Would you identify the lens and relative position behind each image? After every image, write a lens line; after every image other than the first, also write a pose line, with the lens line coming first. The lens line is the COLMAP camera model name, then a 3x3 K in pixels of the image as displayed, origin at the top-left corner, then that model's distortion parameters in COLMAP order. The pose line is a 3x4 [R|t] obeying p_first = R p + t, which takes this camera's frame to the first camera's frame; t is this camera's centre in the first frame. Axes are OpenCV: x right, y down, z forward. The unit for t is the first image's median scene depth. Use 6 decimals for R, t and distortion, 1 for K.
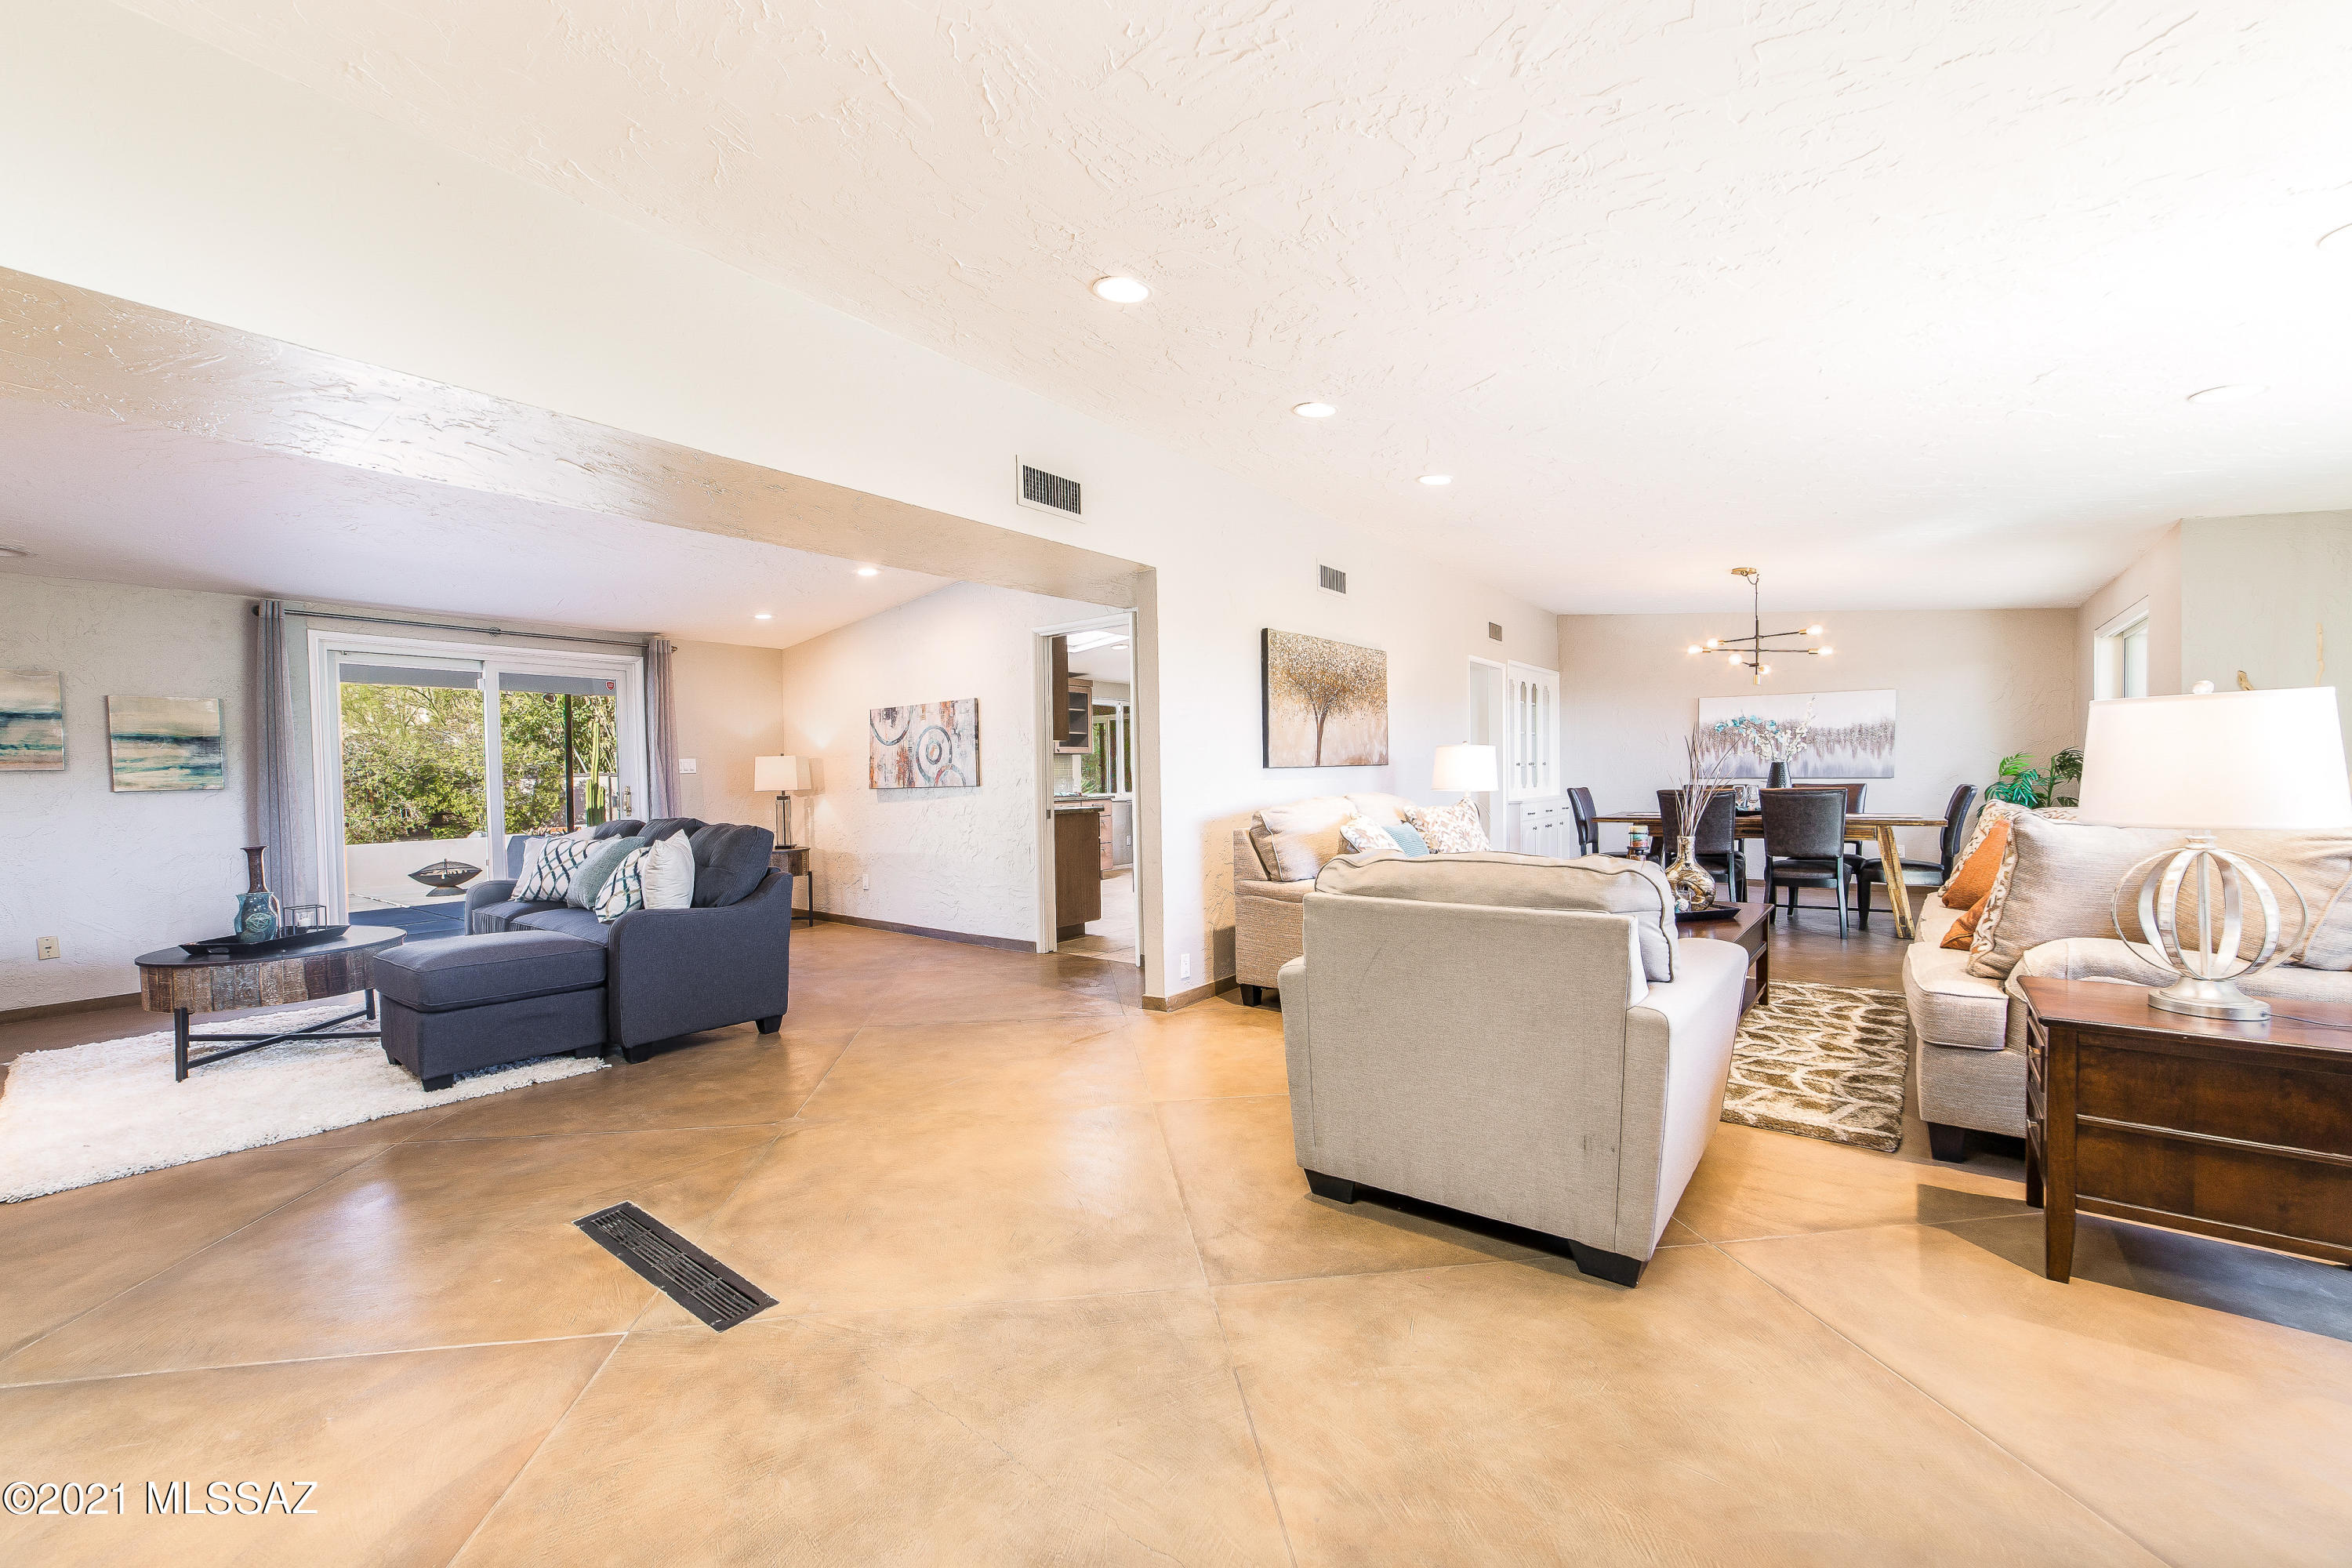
lens RADIAL K [[926.8, 0, 1176.0], [0, 926.8, 784.0], [0, 0, 1]] dist [-0.023805, 0.008489]
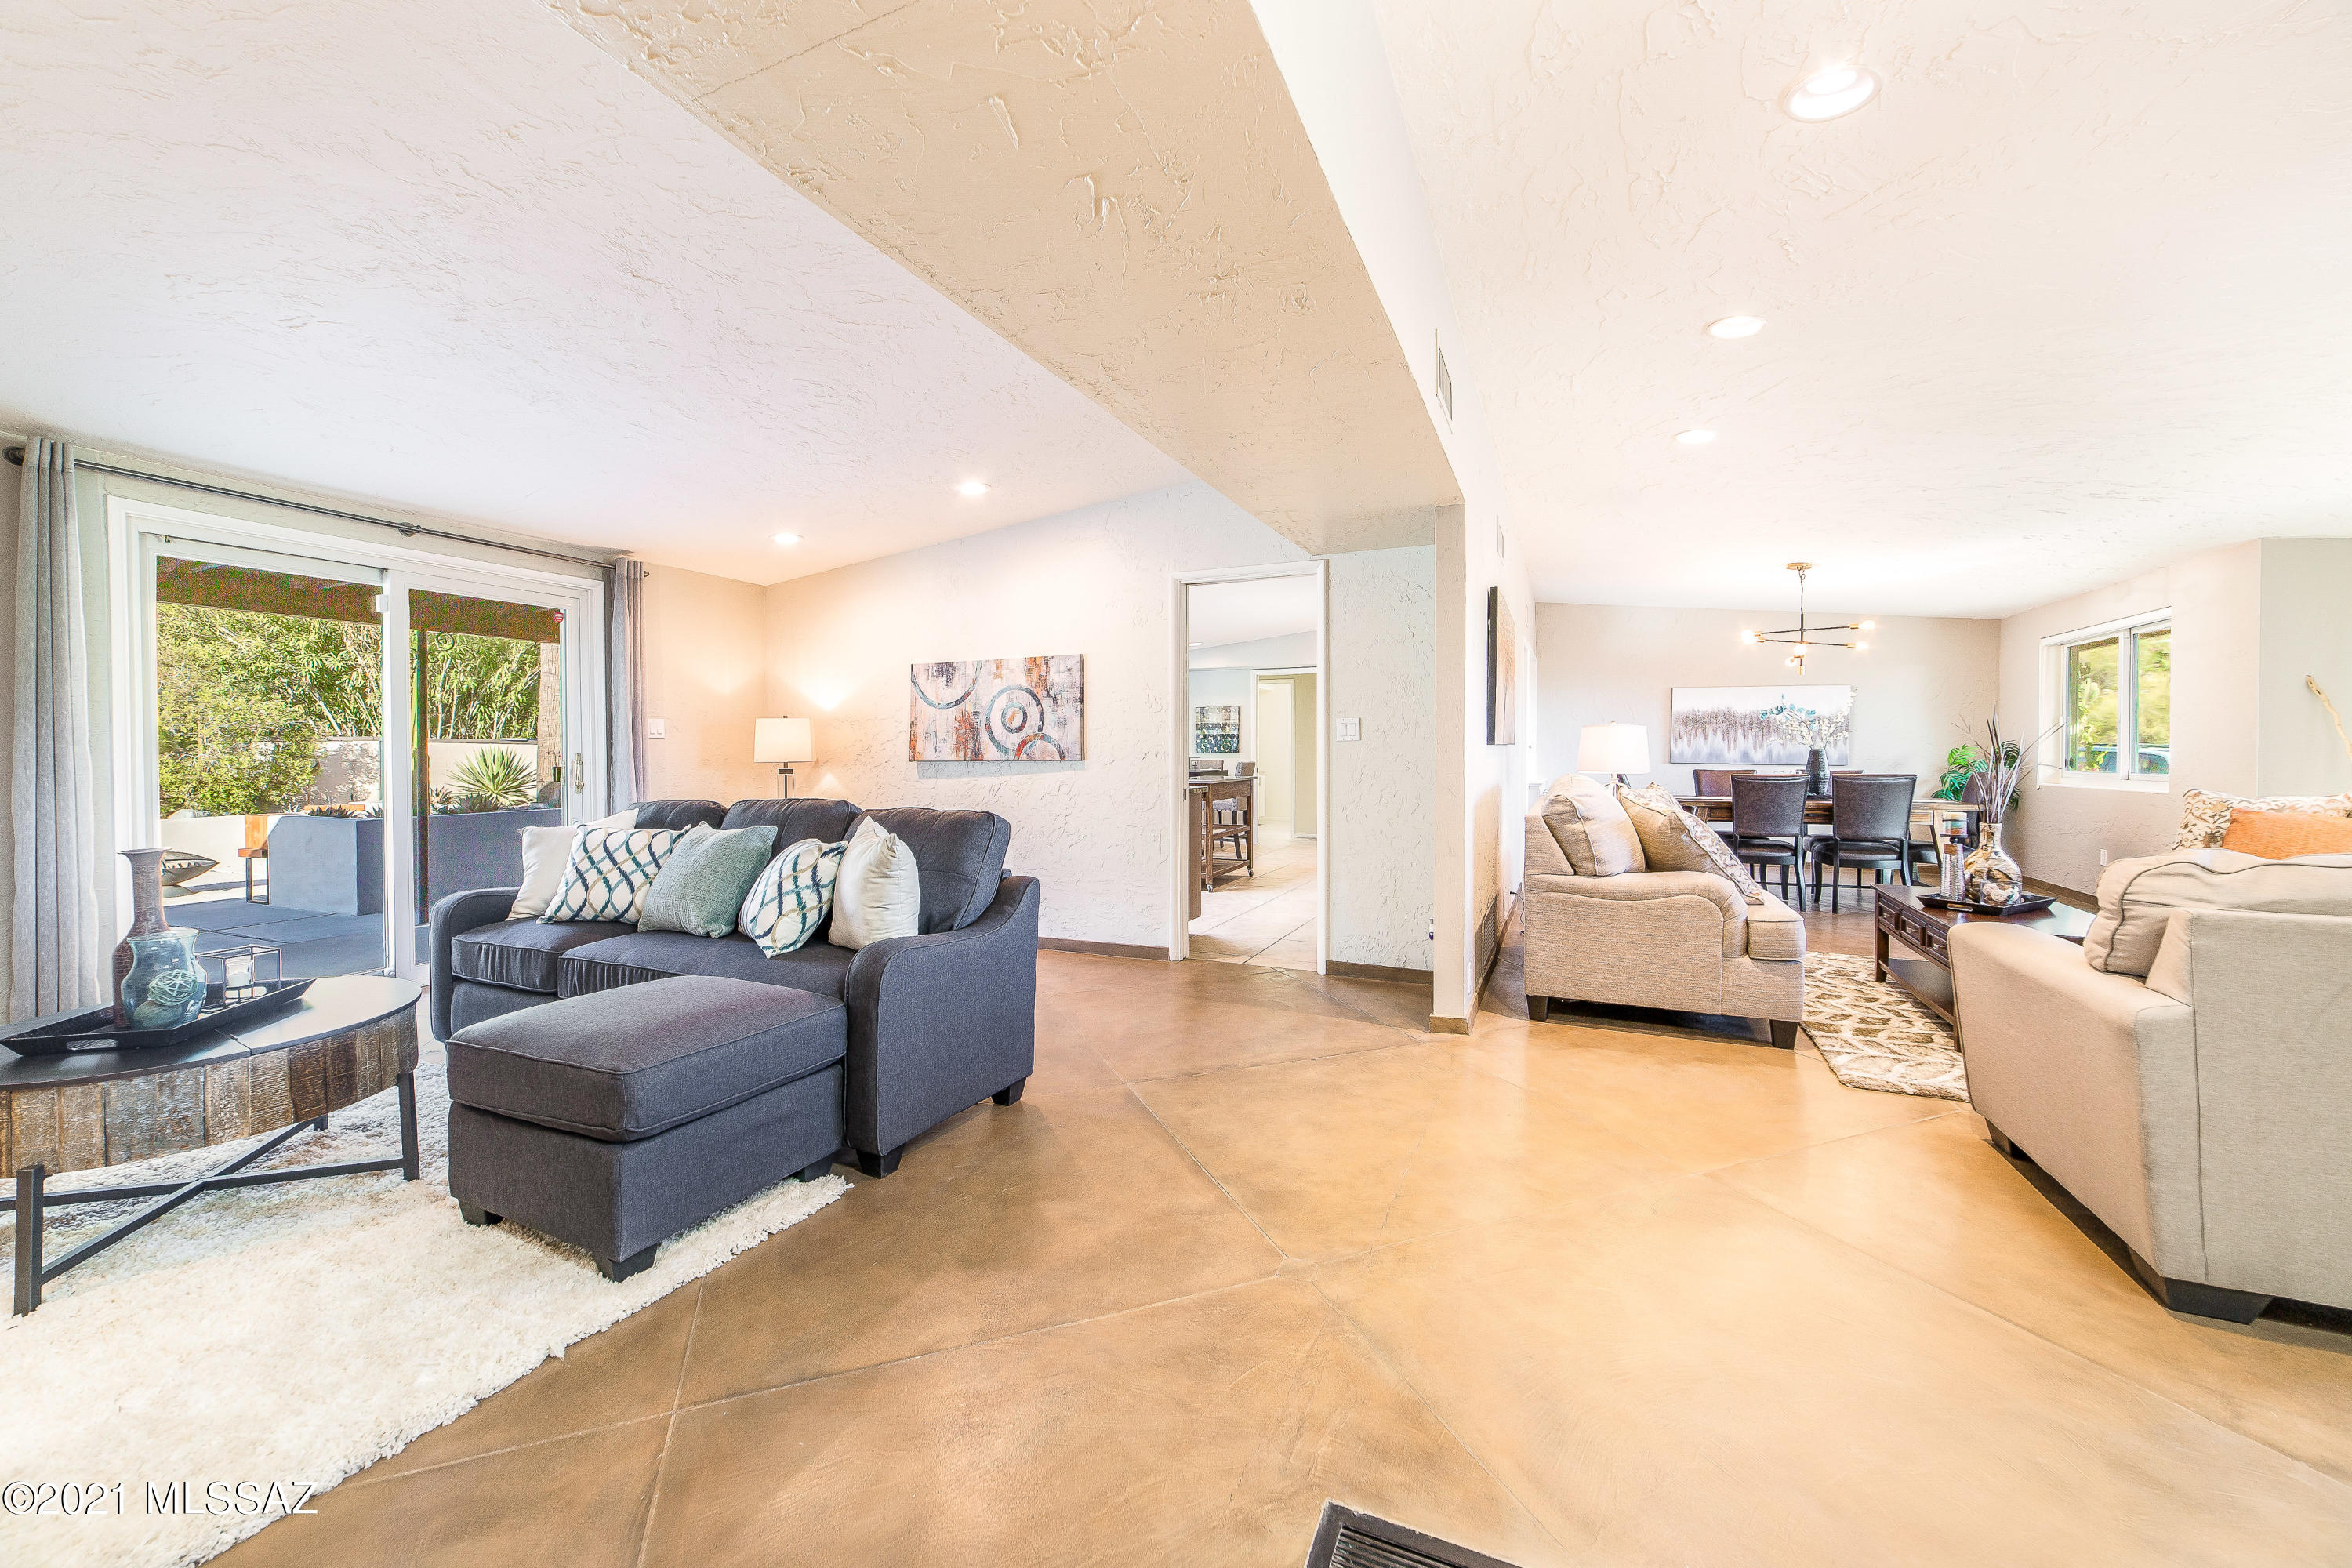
lens RADIAL K [[902.1, 0, 1182.1], [0, 902.1, 750.3], [0, 0, 1]] dist [-0.023614, 0.007672]
pose [[0.969785, 0.017887, 0.243306, -0.324254], [-0.014562, 0.999774, -0.015460, 0.004510], [-0.243527, 0.011450, 0.969826, 0.195242]]
